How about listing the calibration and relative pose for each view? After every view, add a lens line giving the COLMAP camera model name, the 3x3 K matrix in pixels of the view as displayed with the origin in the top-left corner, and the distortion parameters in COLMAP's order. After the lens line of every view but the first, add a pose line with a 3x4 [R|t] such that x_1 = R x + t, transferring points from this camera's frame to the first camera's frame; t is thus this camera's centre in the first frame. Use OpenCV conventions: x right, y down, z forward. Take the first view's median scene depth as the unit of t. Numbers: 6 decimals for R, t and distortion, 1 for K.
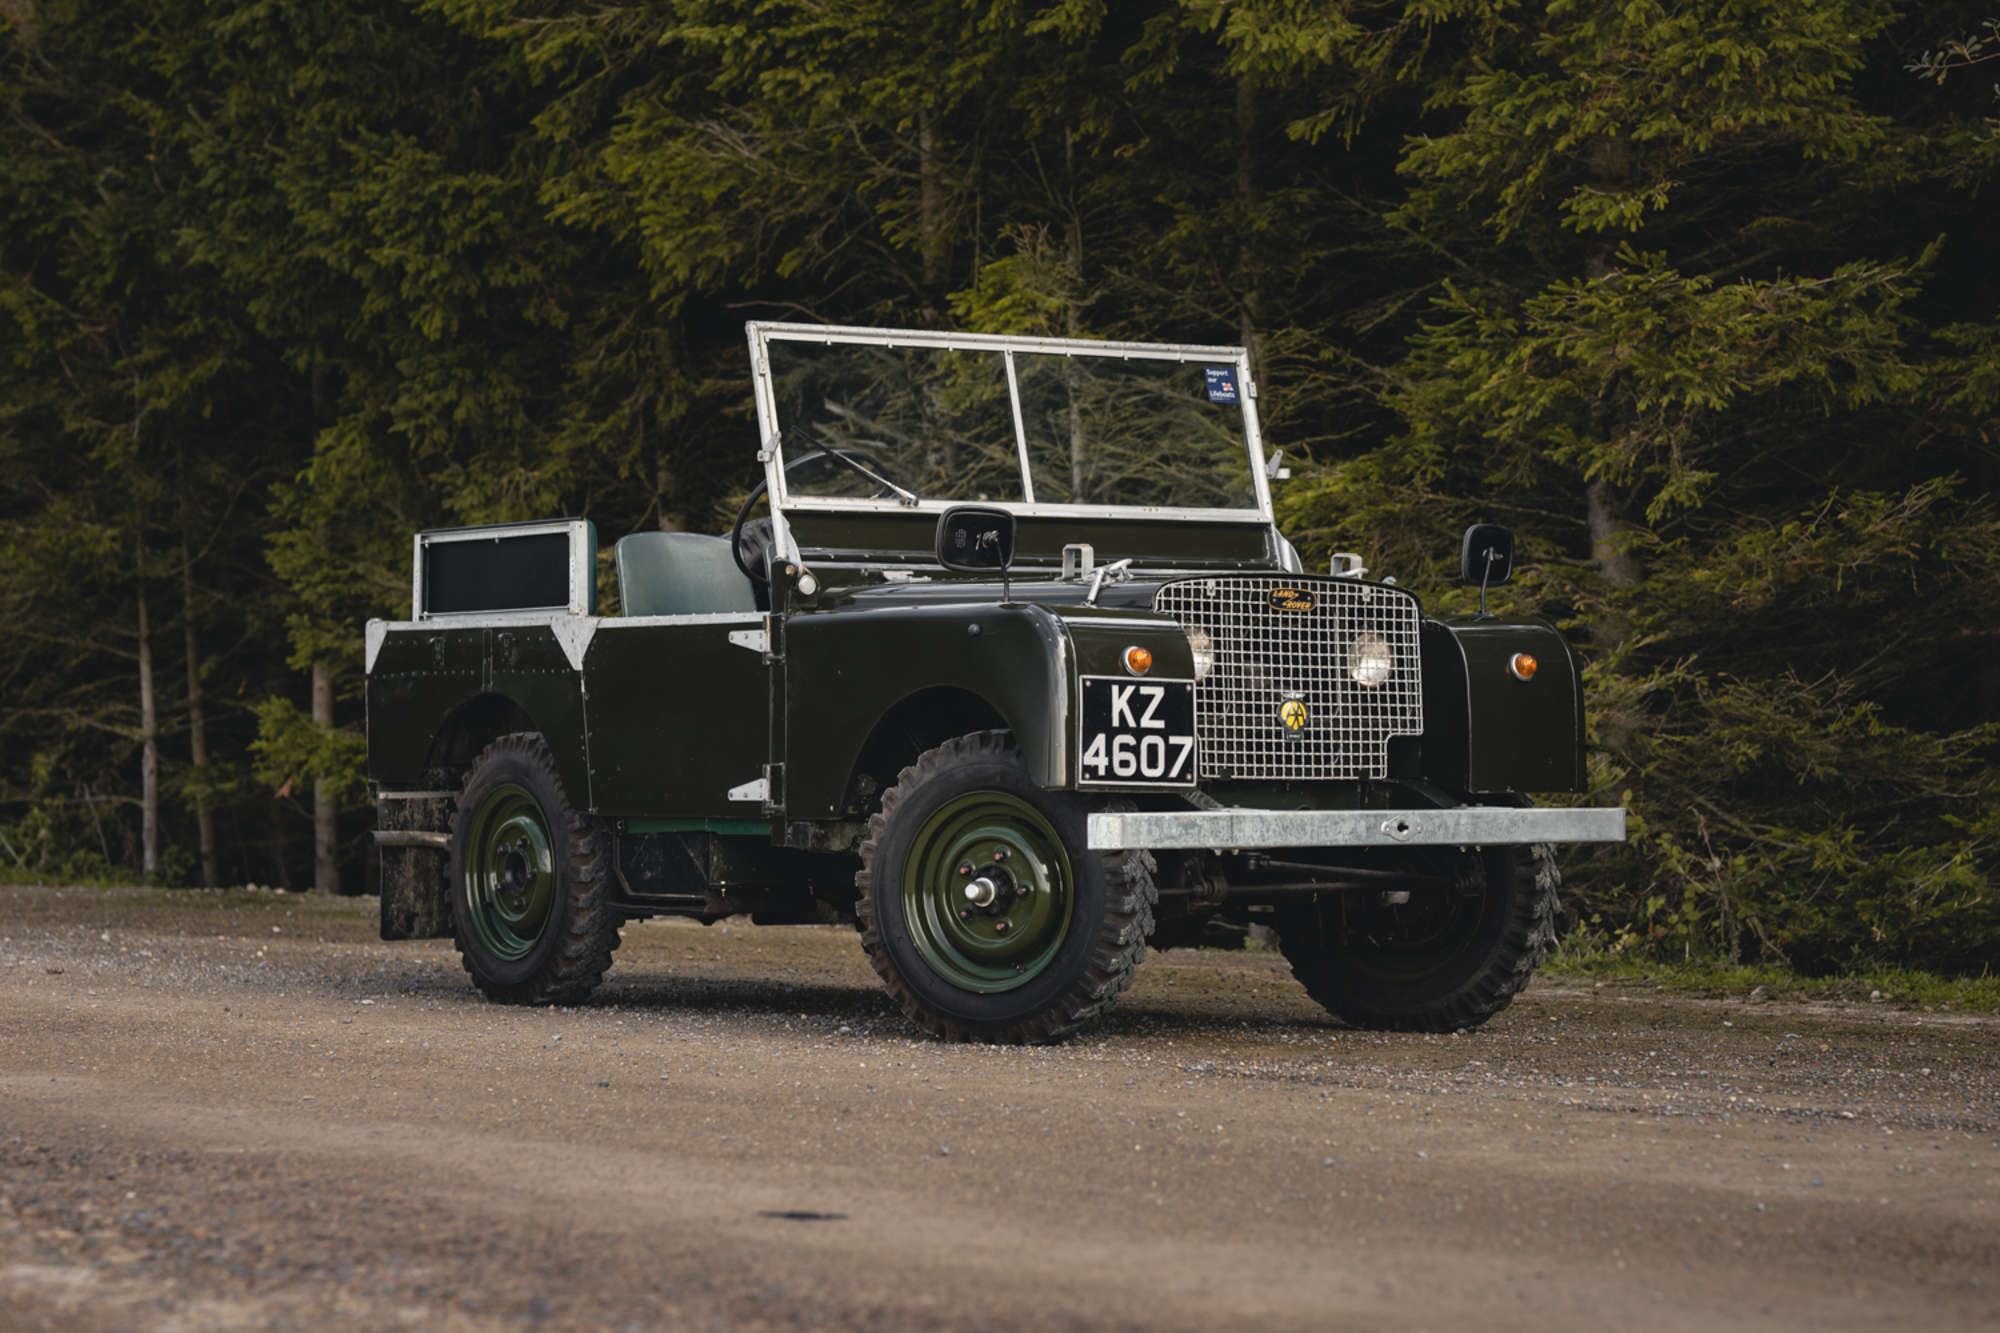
lens RADIAL K [[5421.2, 0, 1007.4], [0, 5421.2, 663.3], [0, 0, 1]] dist [0.084623, 0.000000]
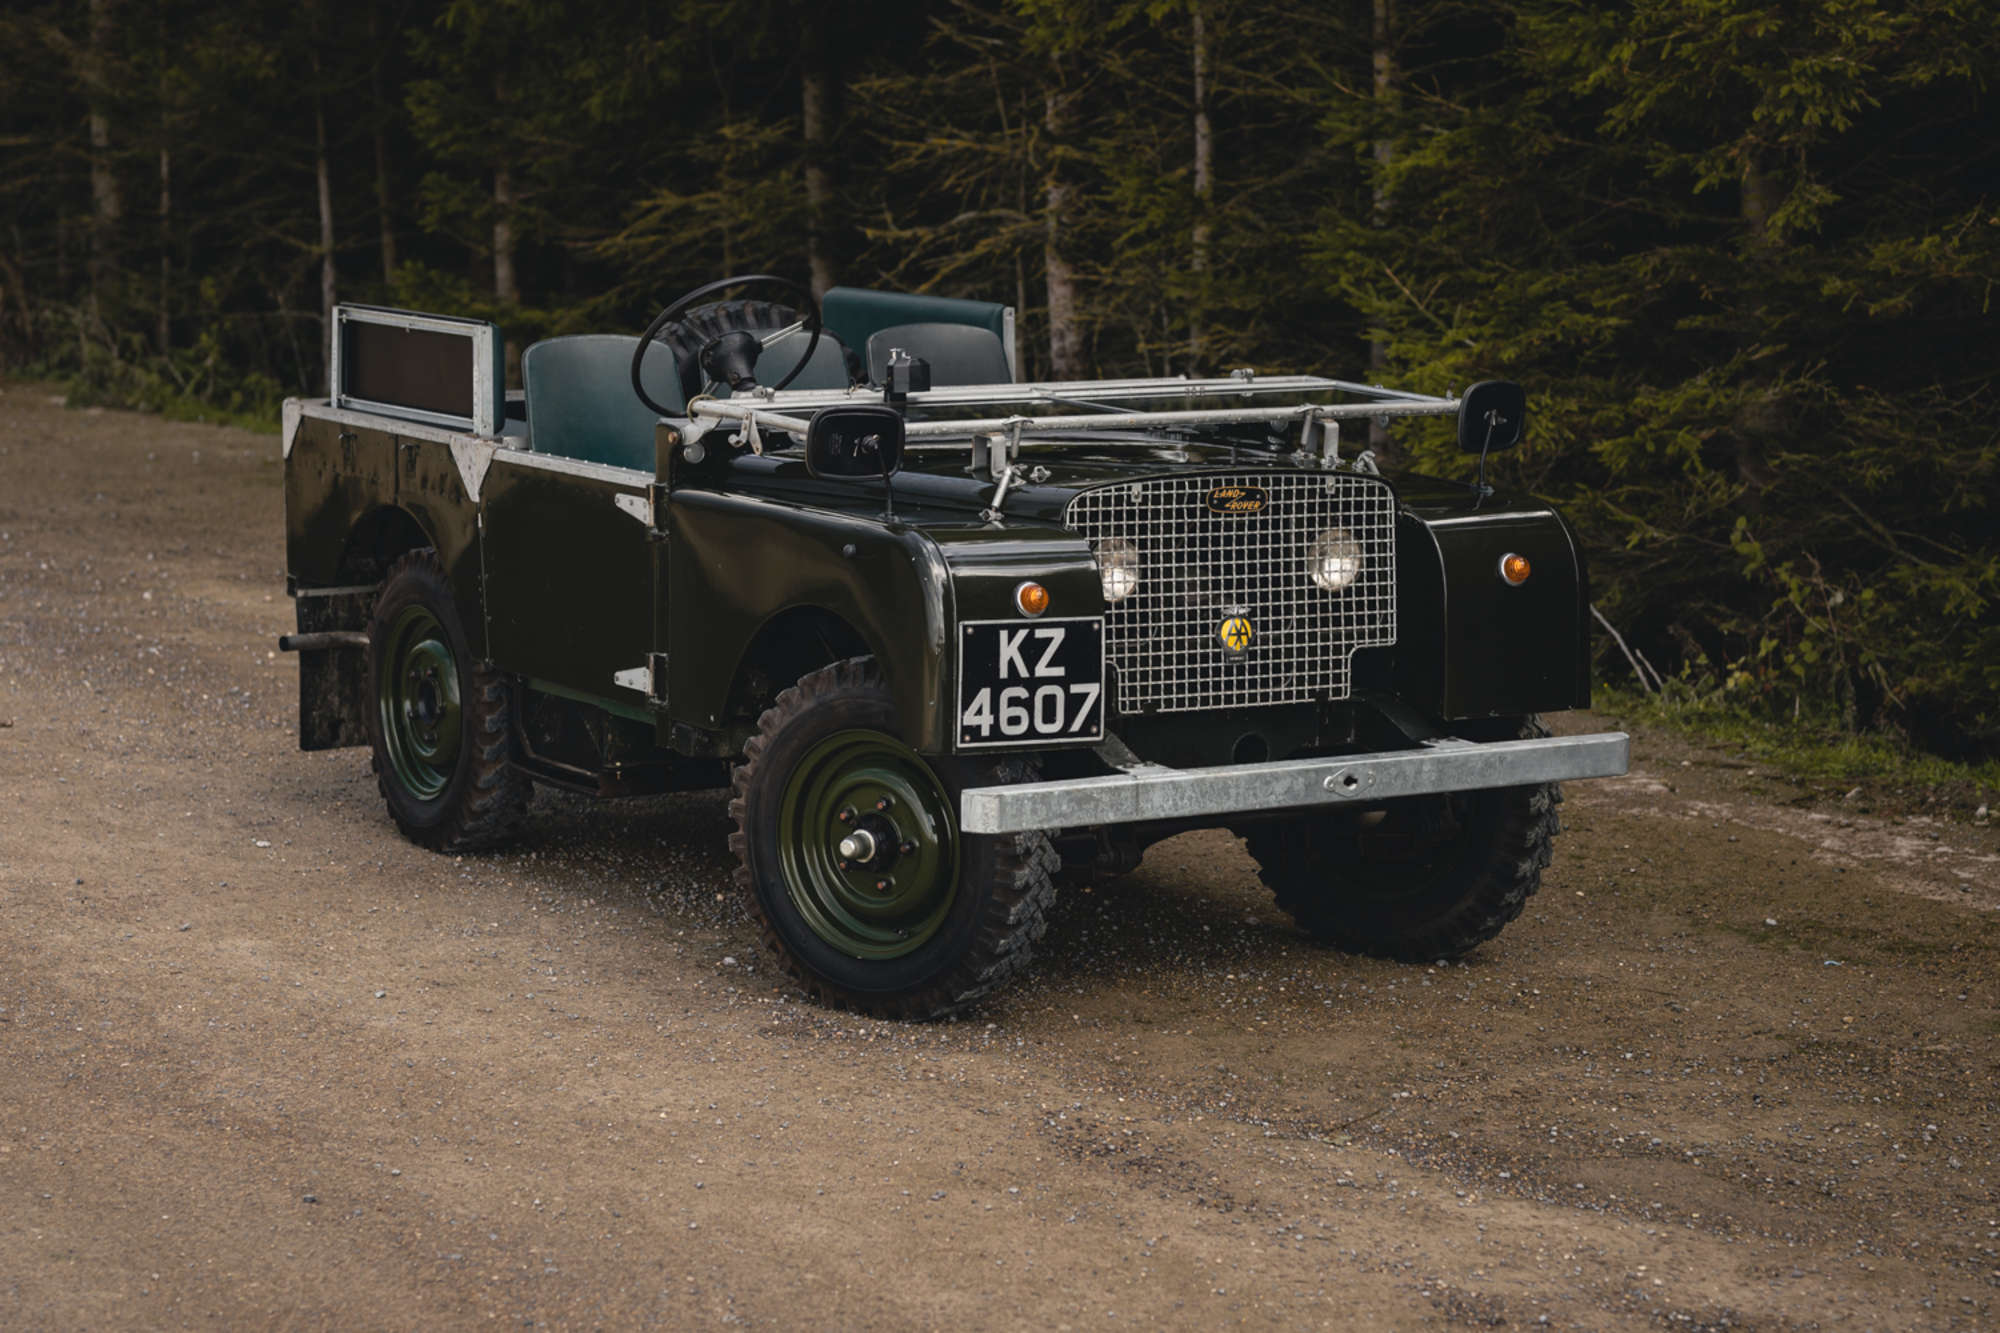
lens RADIAL K [[5026.3, 0, 1026.7], [0, 5026.3, 606.3], [0, 0, 1]] dist [0.110956, 0.000000]
pose [[0.996603, 0.021489, -0.079502, 0.082148], [-0.009965, 0.989729, 0.142611, -0.107281], [0.081750, -0.141334, 0.986581, 0.205947]]
